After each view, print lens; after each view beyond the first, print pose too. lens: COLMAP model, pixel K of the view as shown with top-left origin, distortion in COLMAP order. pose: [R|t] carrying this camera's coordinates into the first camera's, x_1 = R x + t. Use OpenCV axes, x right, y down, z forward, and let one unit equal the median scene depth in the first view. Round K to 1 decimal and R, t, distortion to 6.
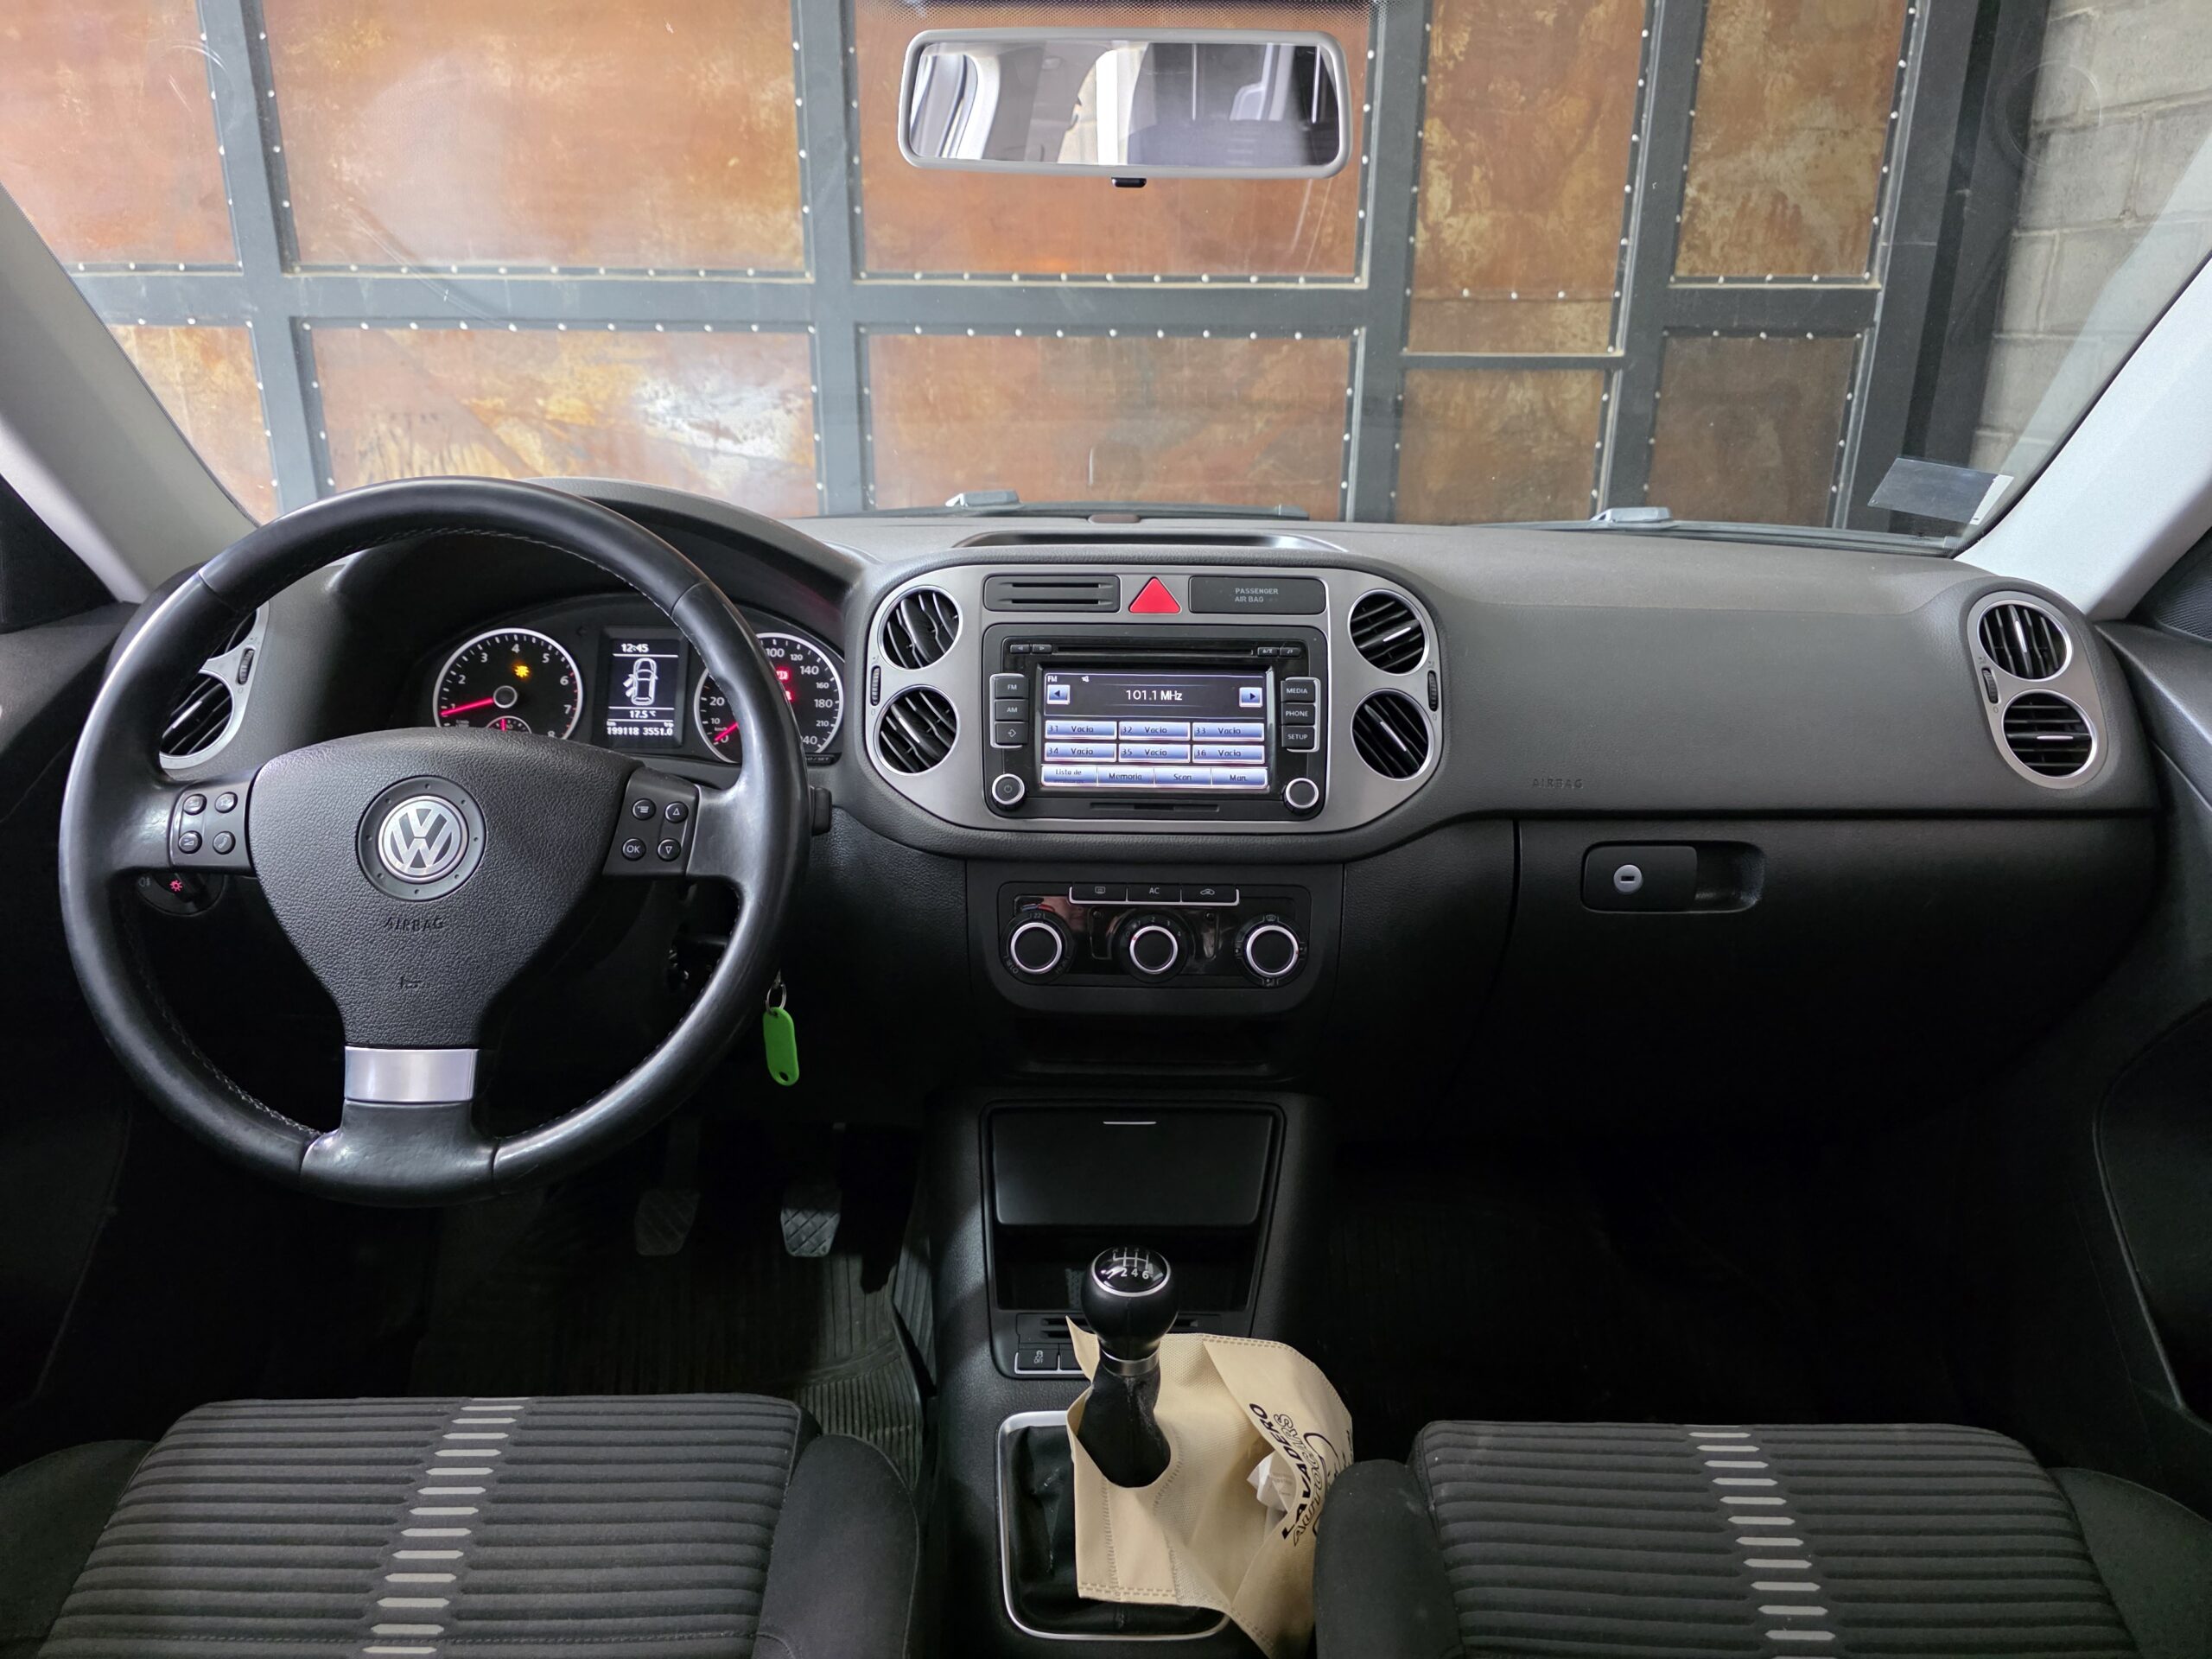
lens RADIAL K [[1435.4, 0, 1093.6], [0, 1435.4, 821.0], [0, 0, 1]] dist [0.102900, -0.139621]
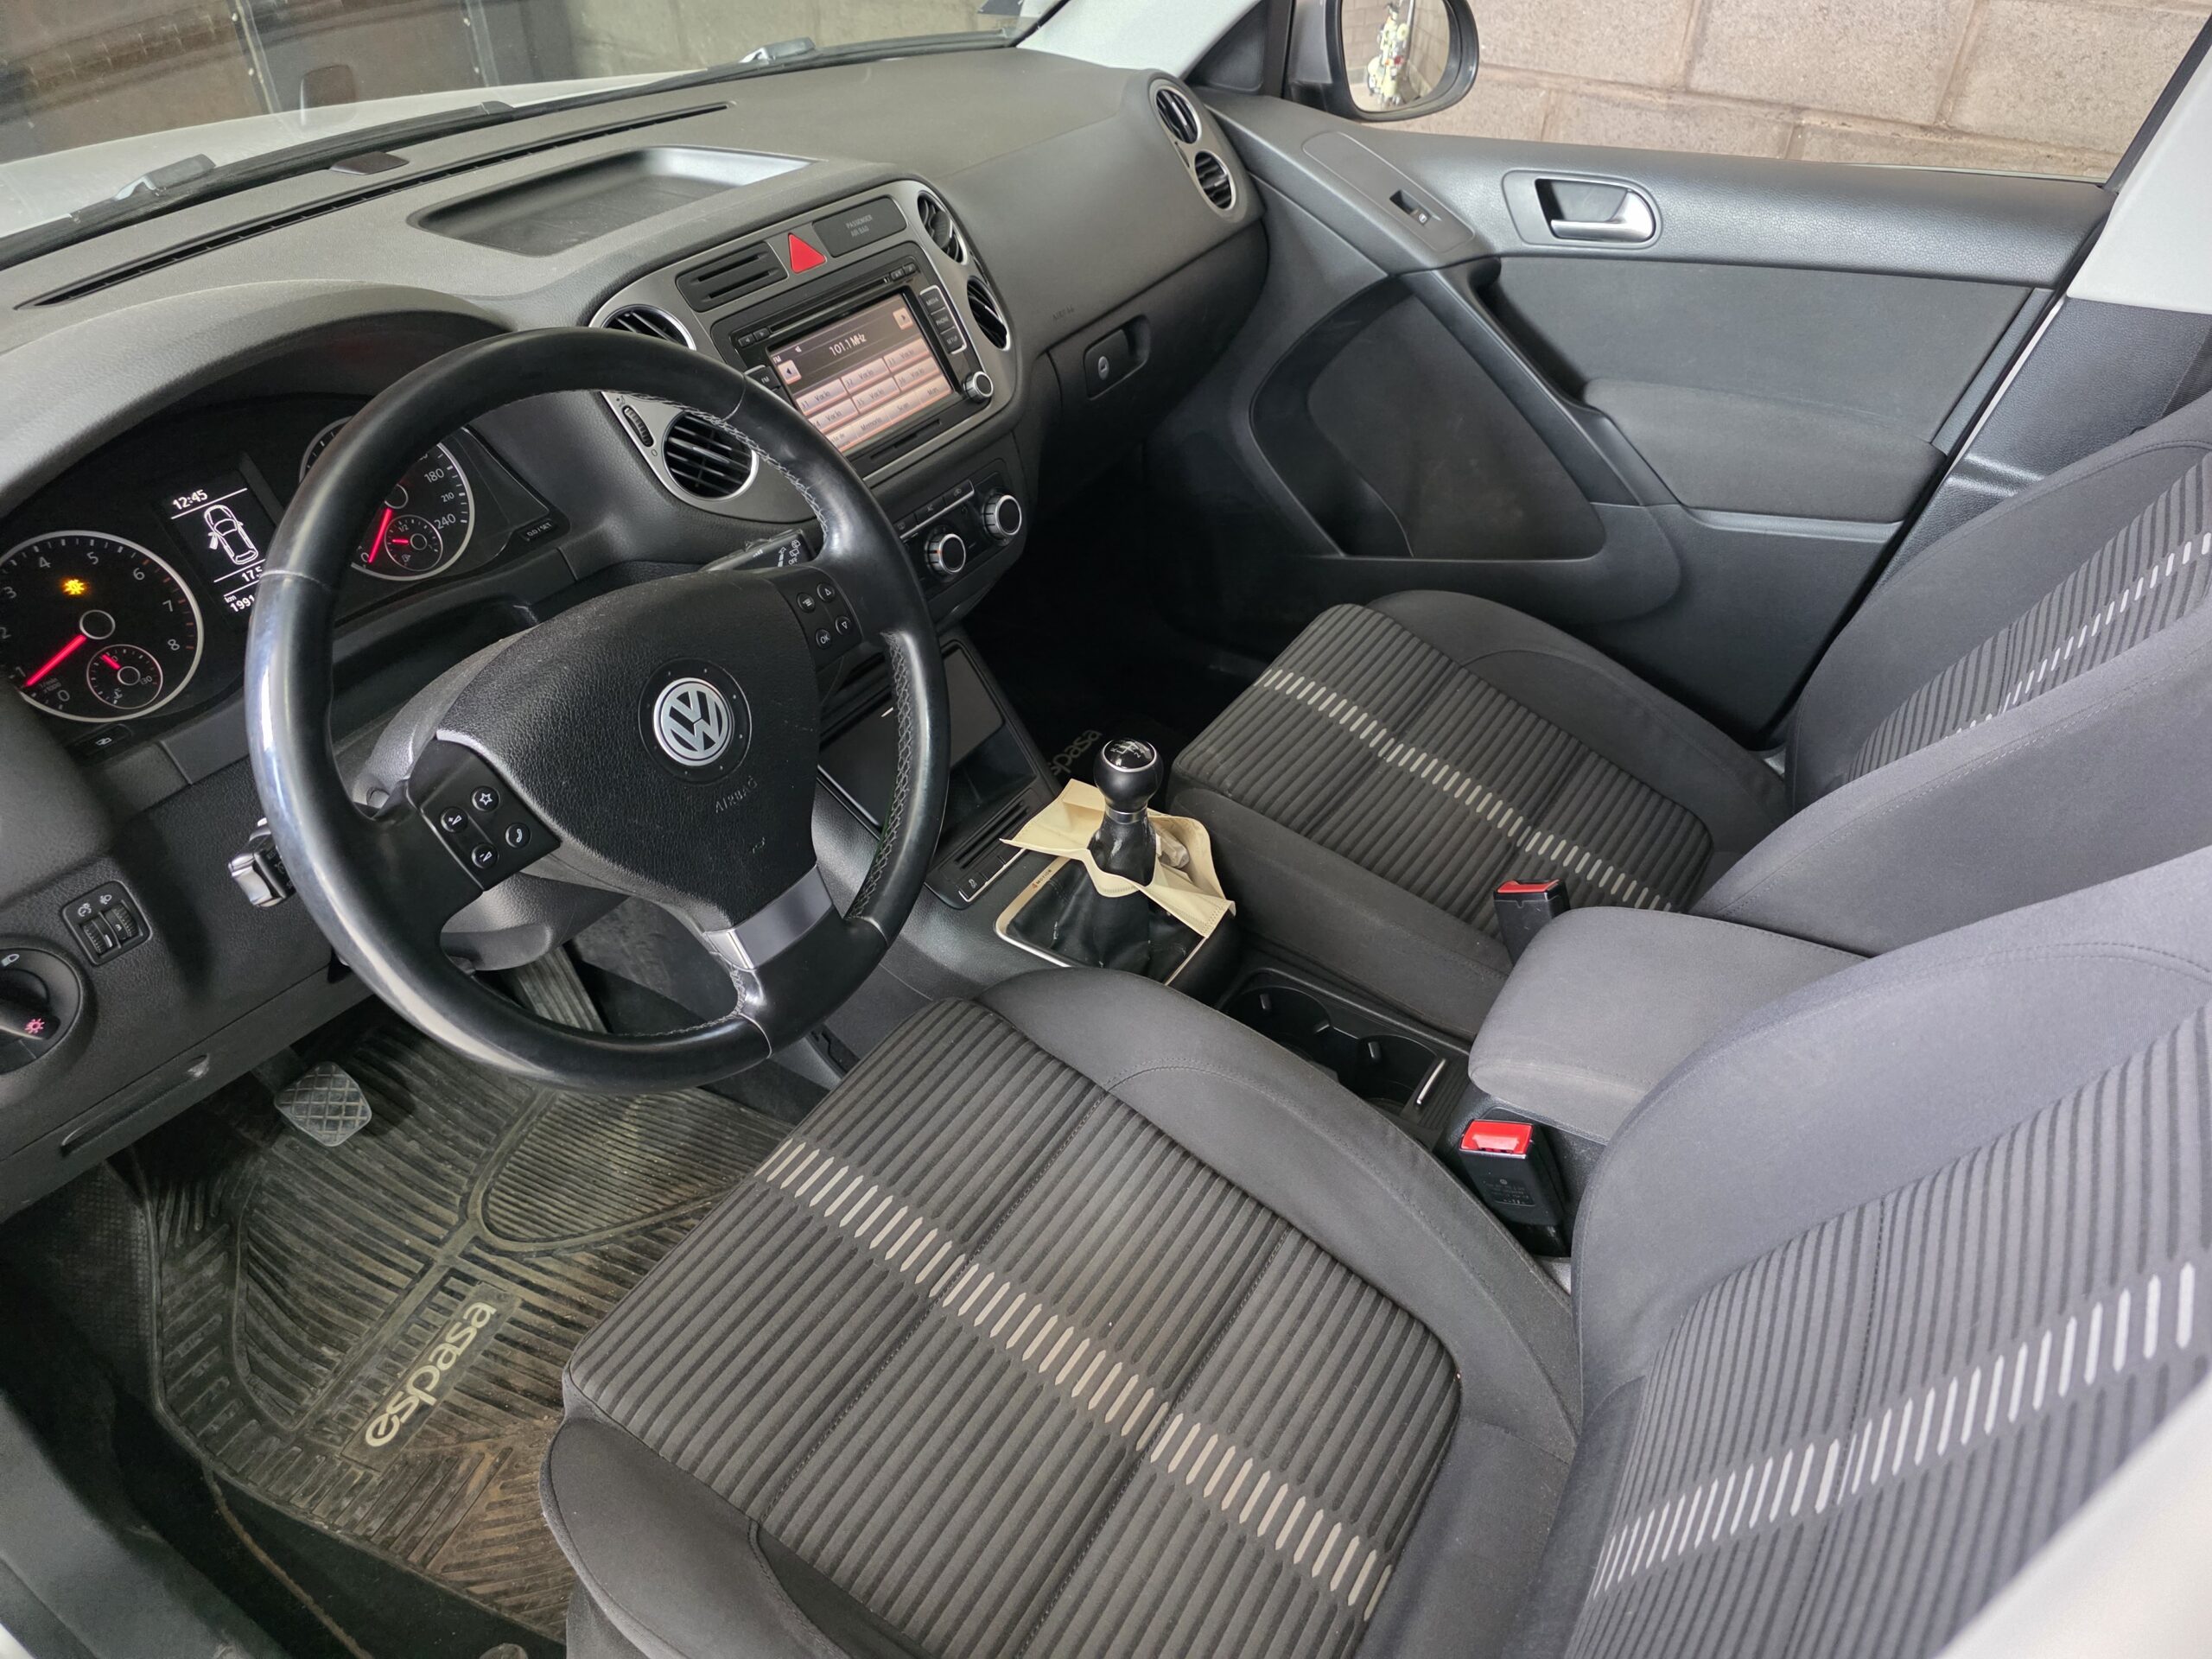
lens RADIAL K [[1482.8, 0, 1108.2], [0, 1482.8, 812.5], [0, 0, 1]] dist [0.046483, -0.042002]
pose [[0.539330, -0.529176, 0.655055, -0.774222], [0.265213, 0.845041, 0.464293, -0.255929], [-0.799240, -0.076678, 0.596100, 0.120314]]
